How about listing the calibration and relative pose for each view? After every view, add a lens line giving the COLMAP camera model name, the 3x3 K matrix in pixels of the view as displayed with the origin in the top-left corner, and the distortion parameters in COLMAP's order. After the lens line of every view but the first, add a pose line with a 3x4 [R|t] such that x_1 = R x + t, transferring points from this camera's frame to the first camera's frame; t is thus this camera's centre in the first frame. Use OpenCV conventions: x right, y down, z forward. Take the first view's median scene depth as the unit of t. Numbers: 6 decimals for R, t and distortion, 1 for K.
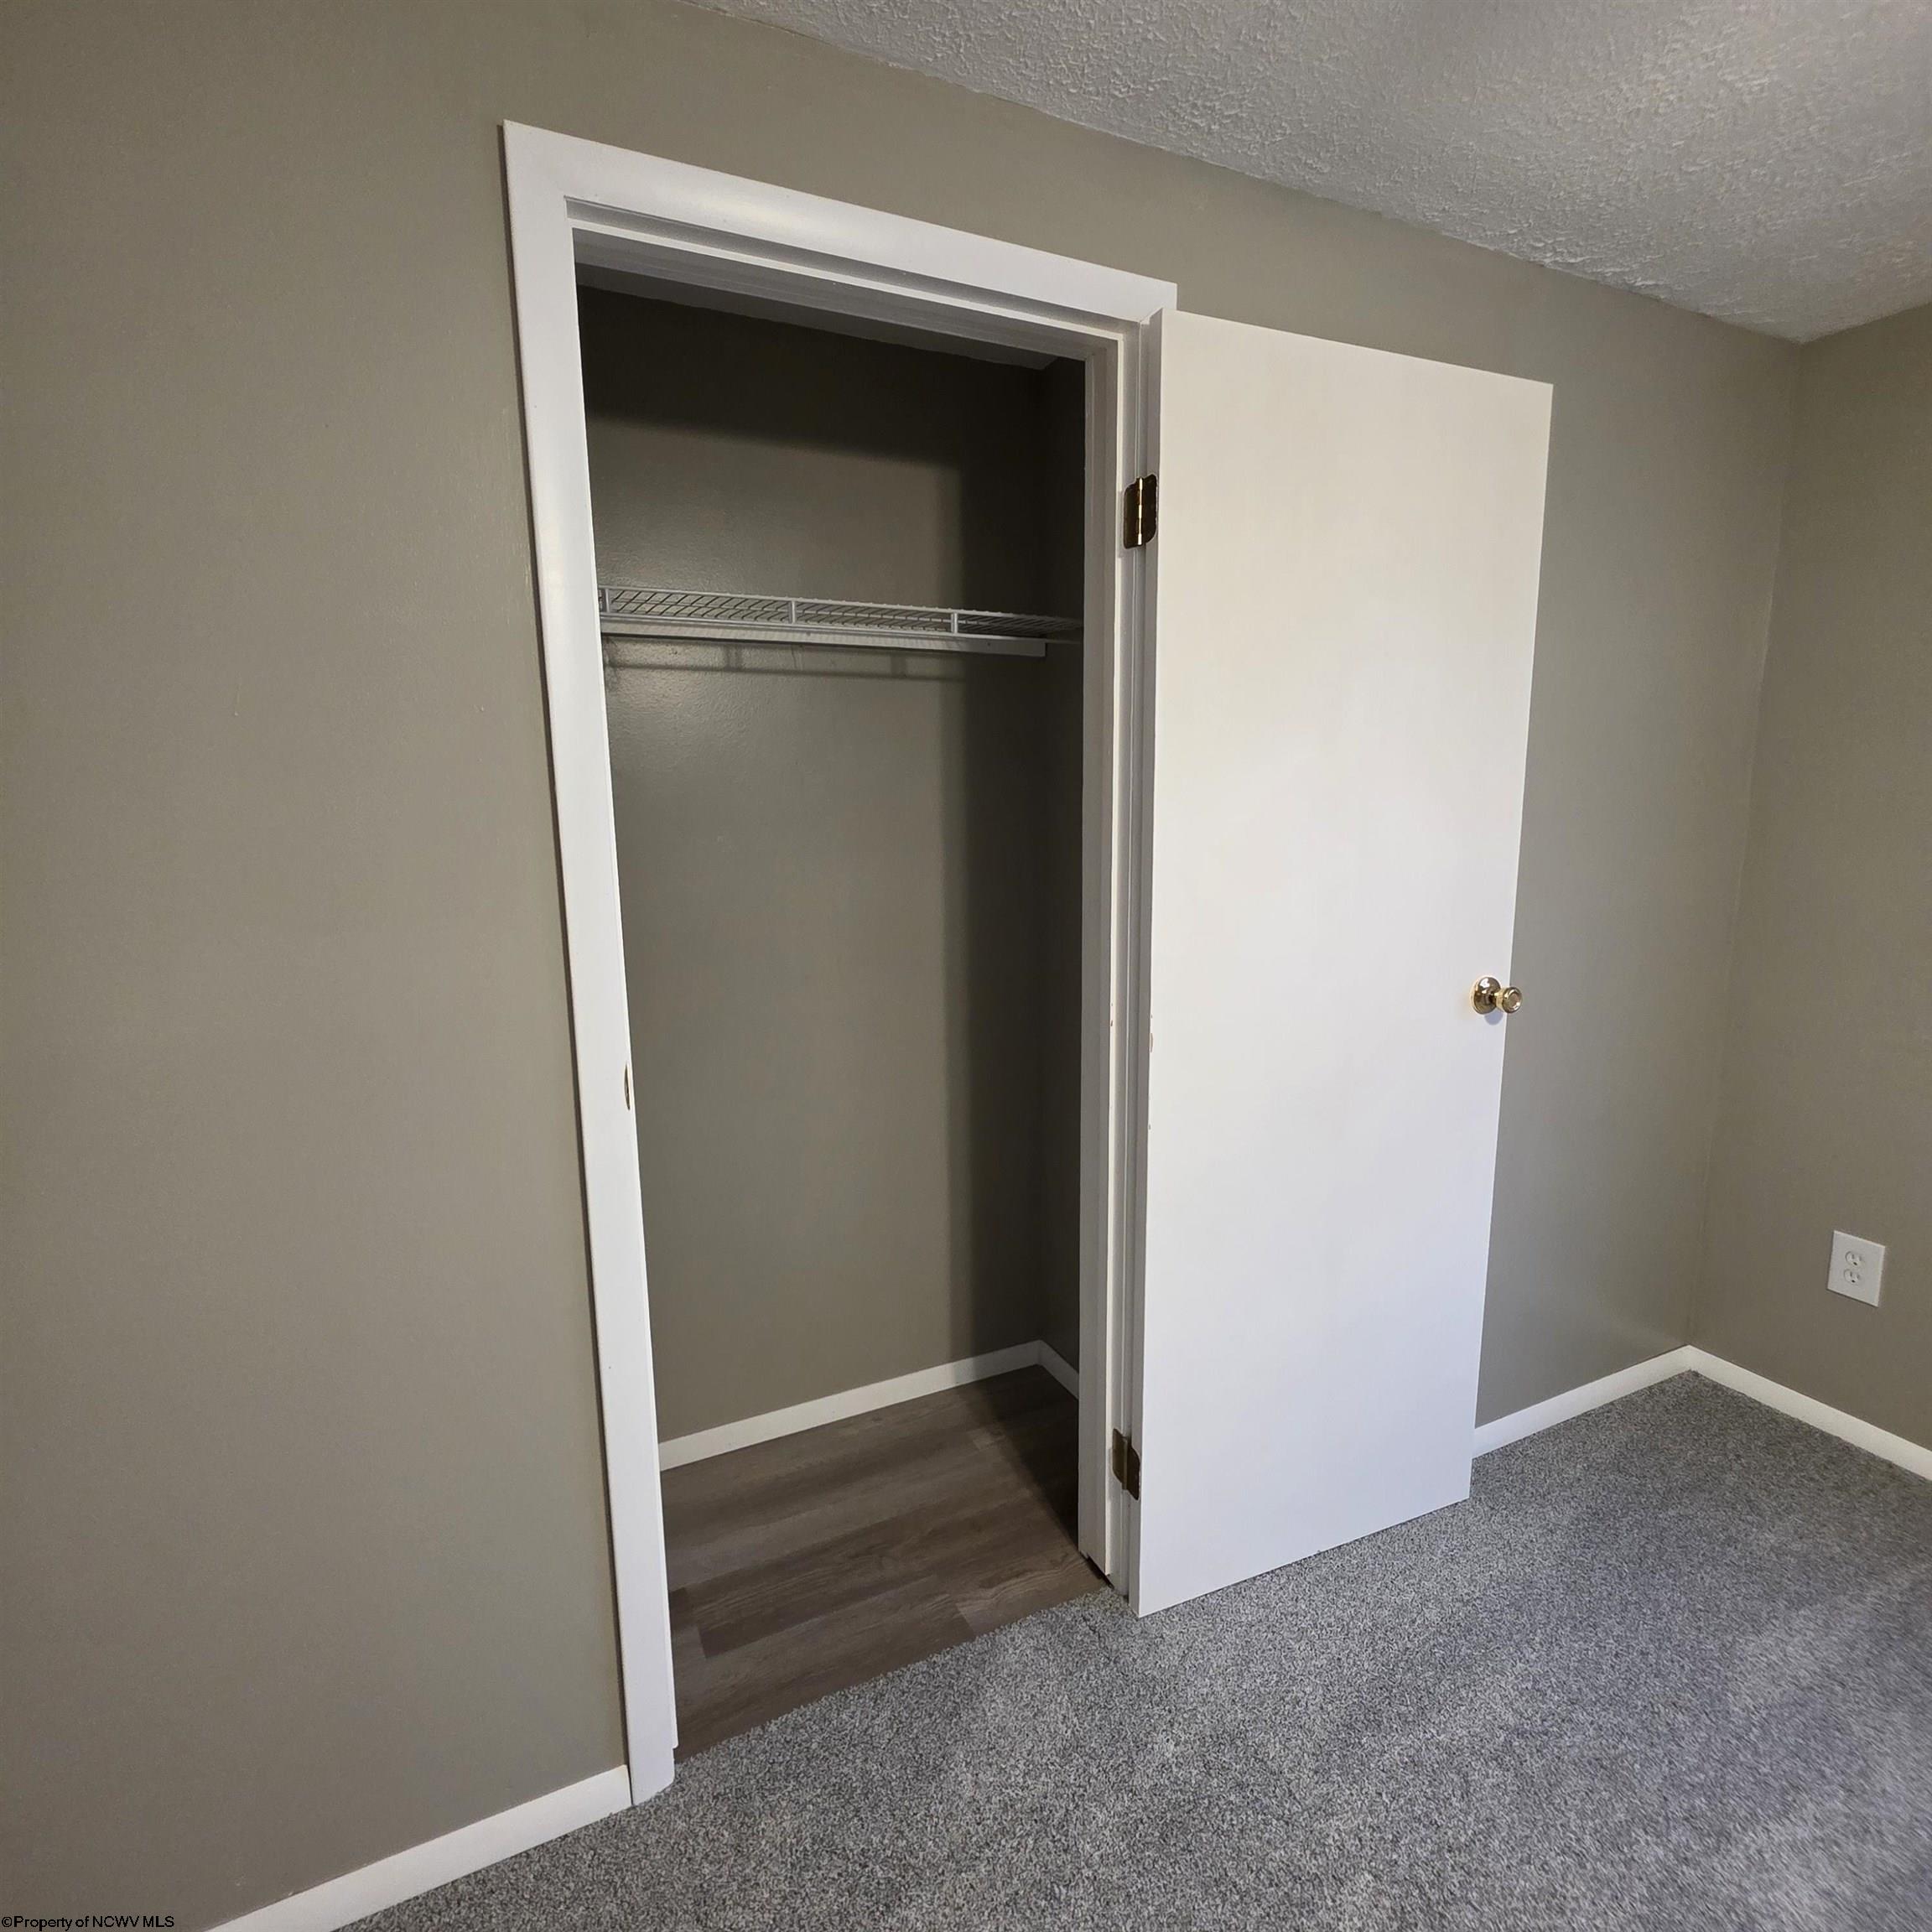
lens RADIAL K [[1029.1, 0, 964.5], [0, 1029.1, 952.8], [0, 0, 1]] dist [0.003231, 0.000131]
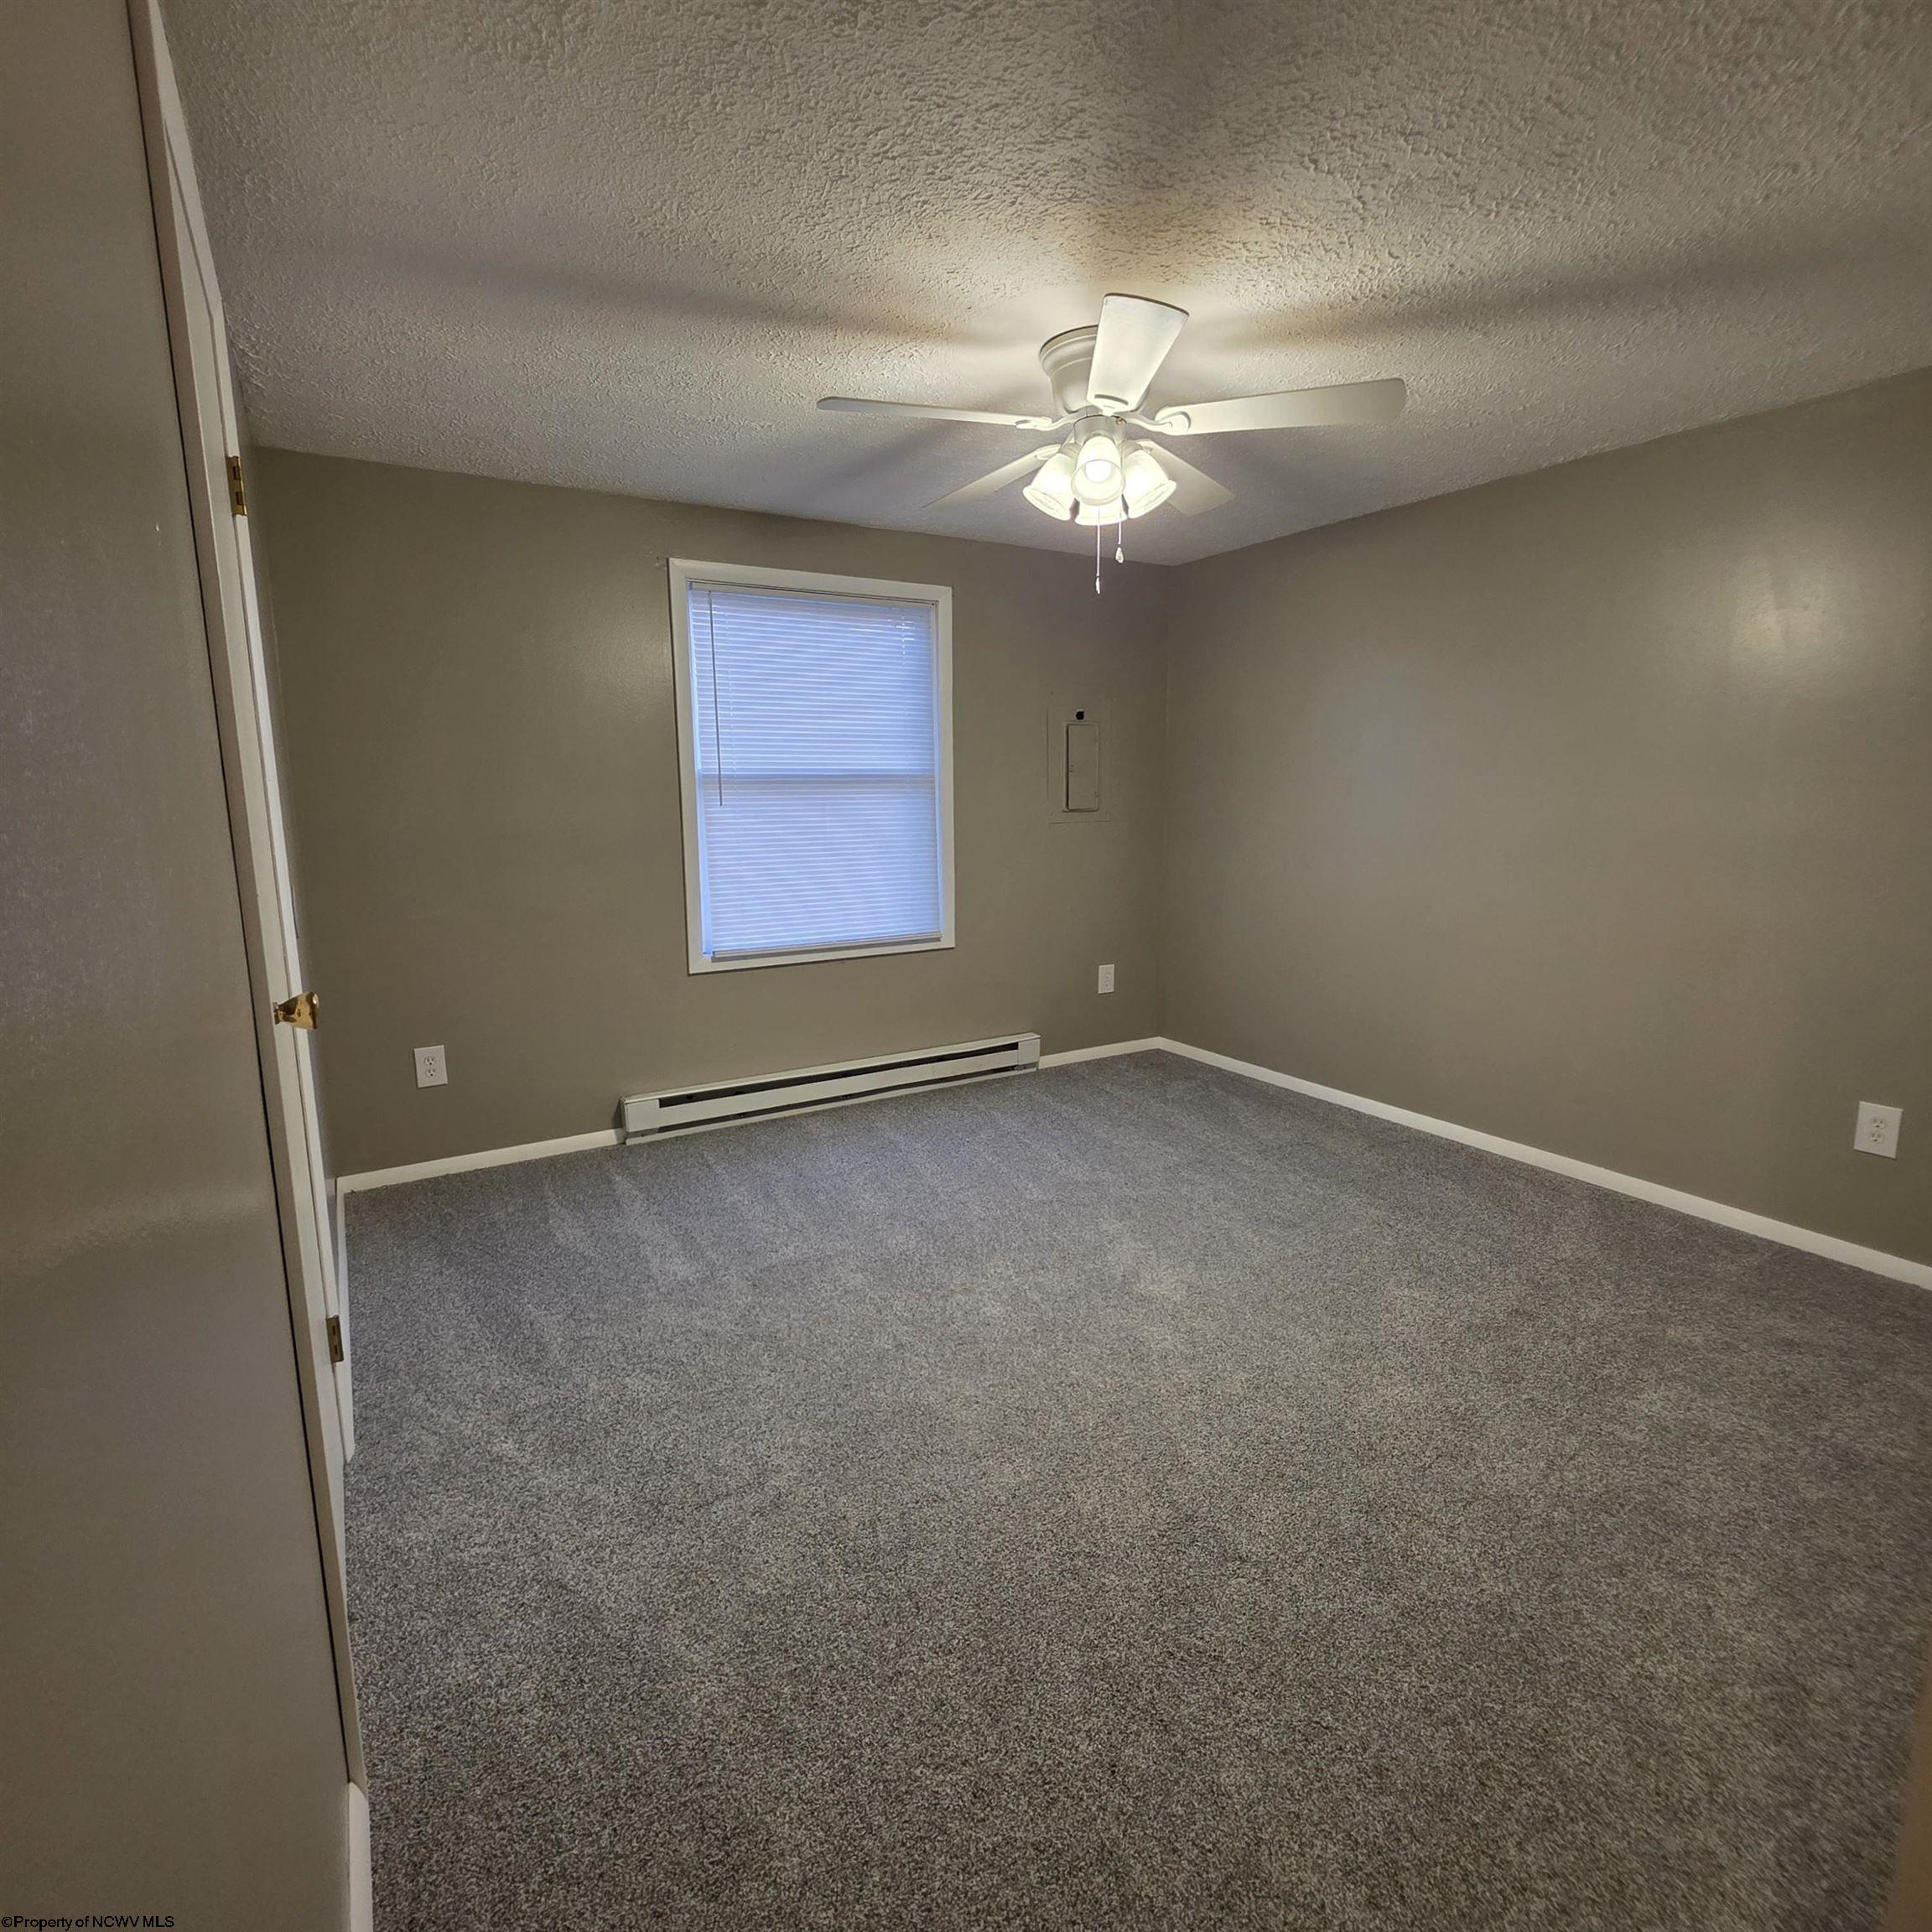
lens RADIAL K [[1054.8, 0, 966.0], [0, 1054.8, 966.0], [0, 0, 1]] dist [0.002890, 0.000168]
pose [[-0.087476, -0.152767, 0.984383, -1.006731], [0.170462, 0.971301, 0.165885, 0.036903], [-0.981474, 0.182311, -0.058925, 0.345219]]
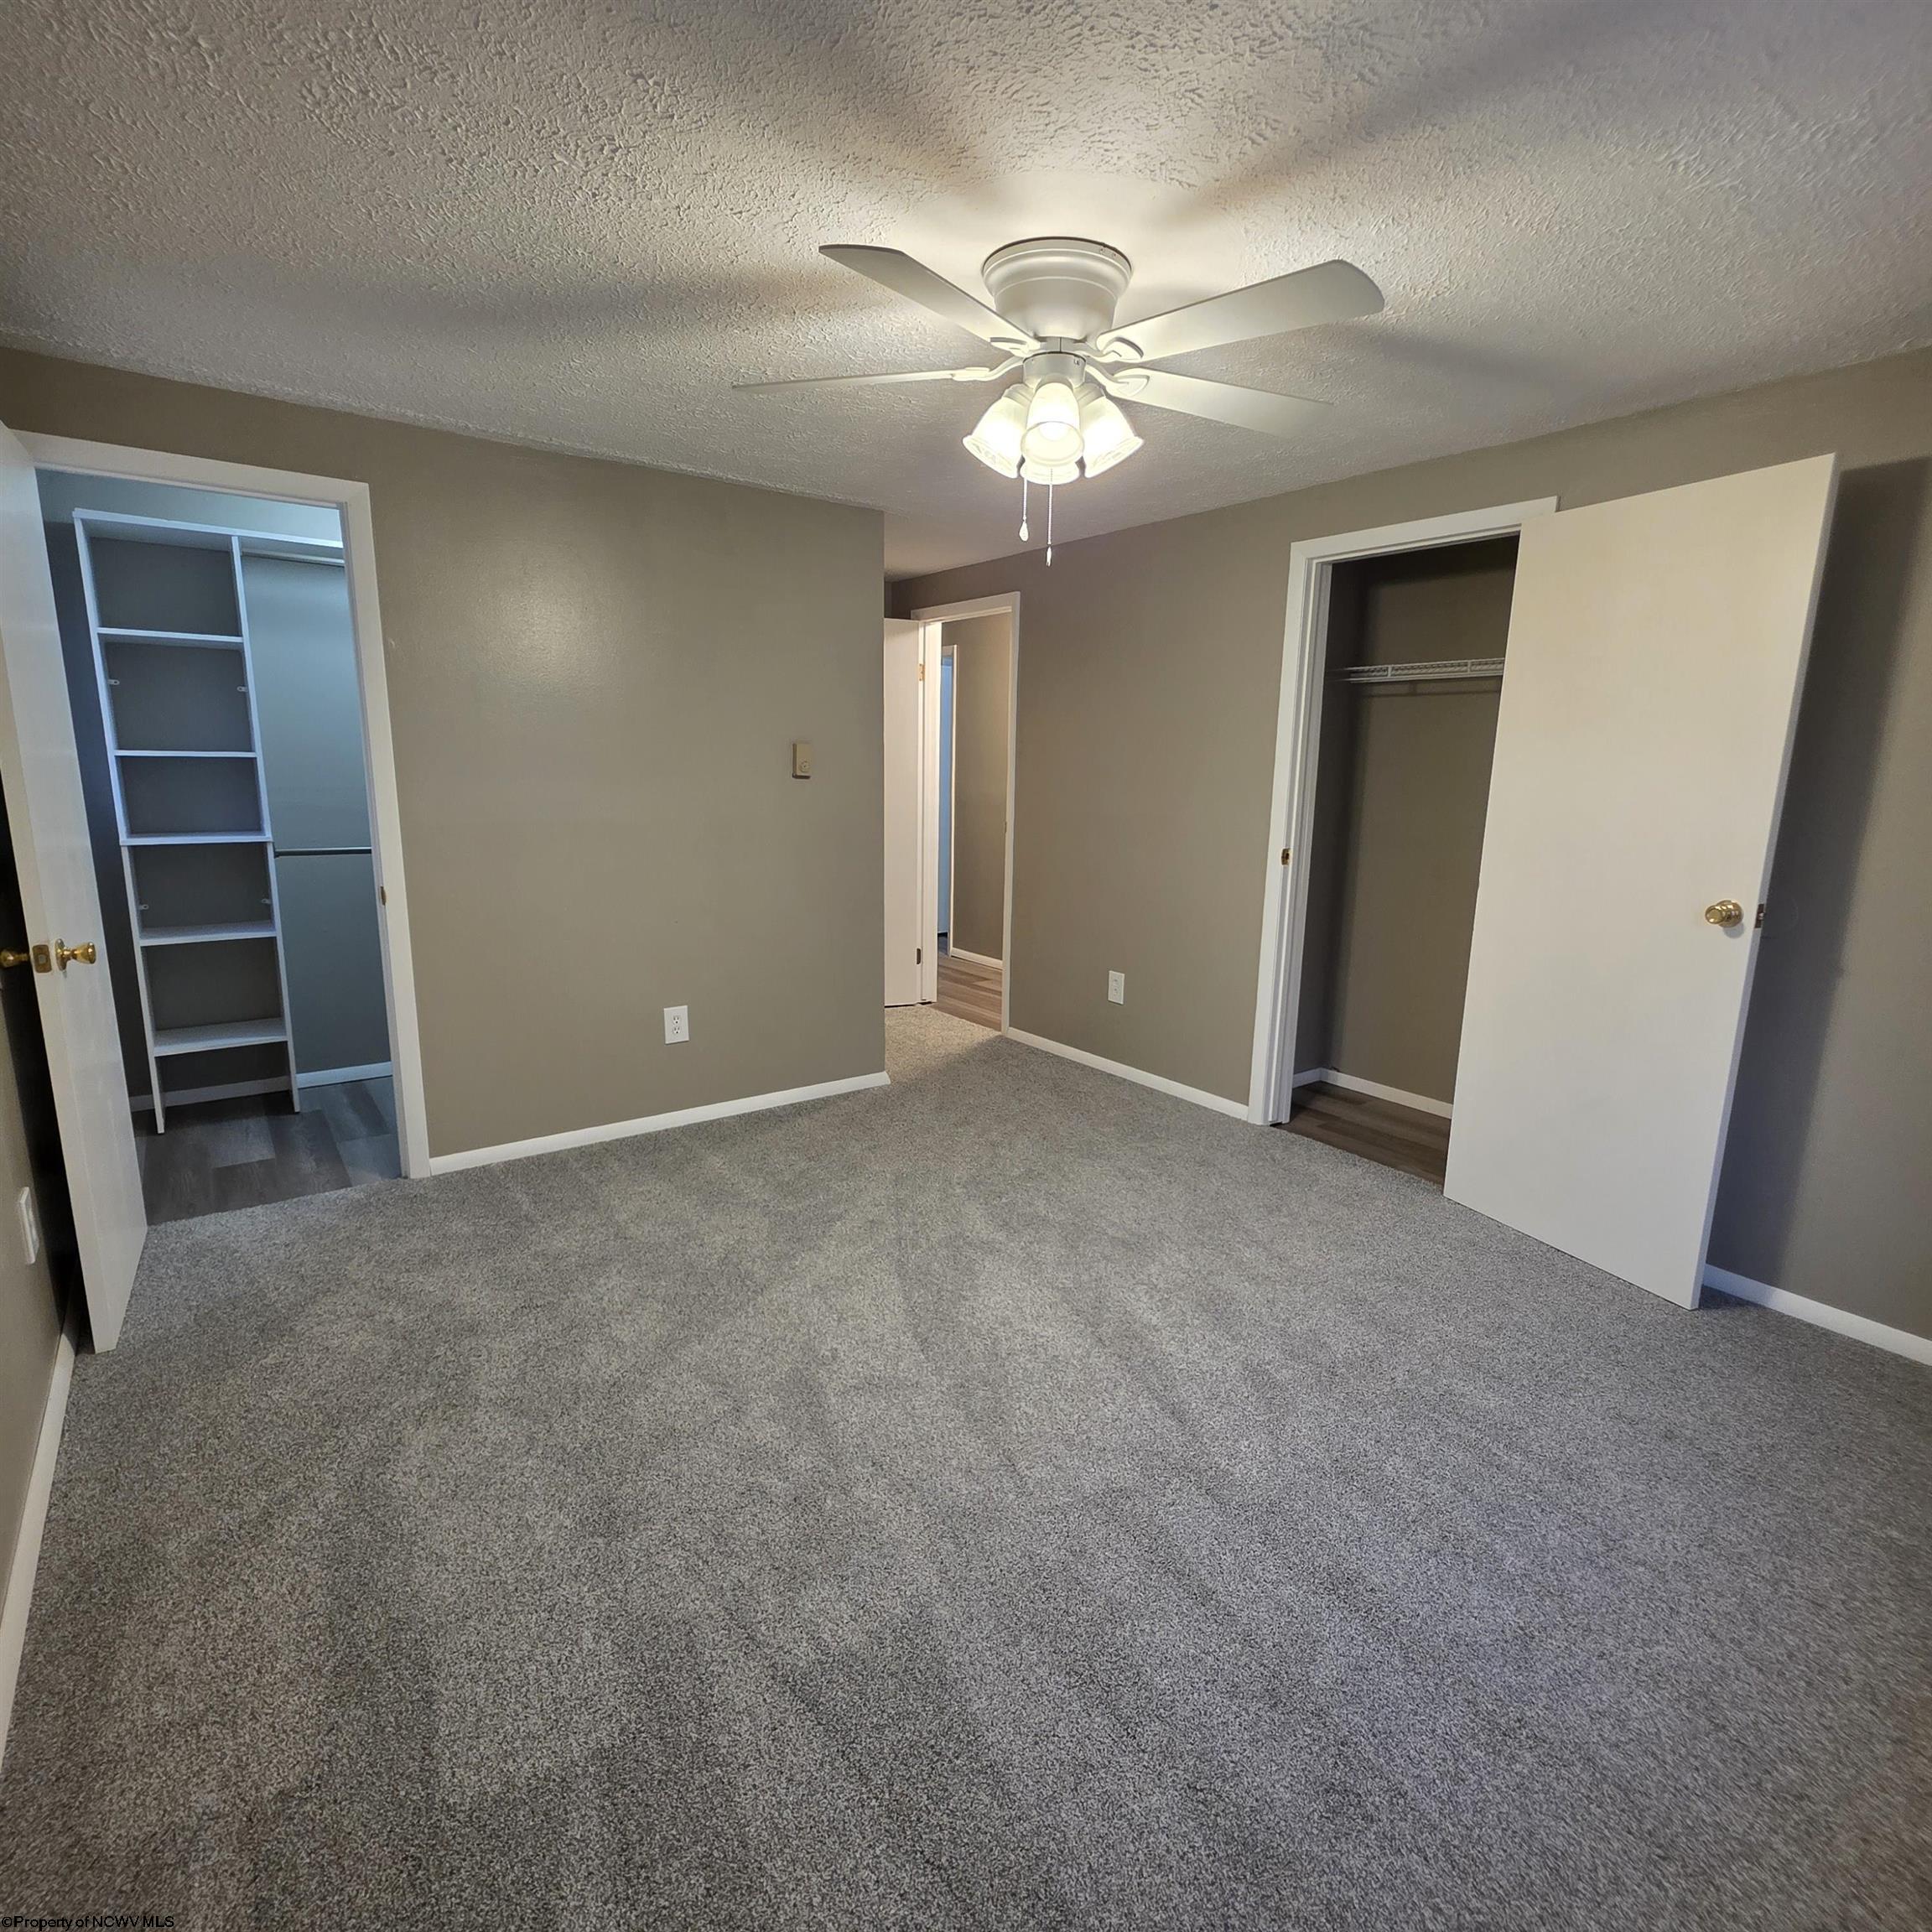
lens RADIAL K [[1029.1, 0, 964.5], [0, 1029.1, 952.8], [0, 0, 1]] dist [0.003231, 0.000131]
pose [[0.187692, 0.204486, -0.960707, 1.807157], [-0.179295, 0.968789, 0.171178, 0.063001], [0.965725, 0.140122, 0.218497, -0.321791]]
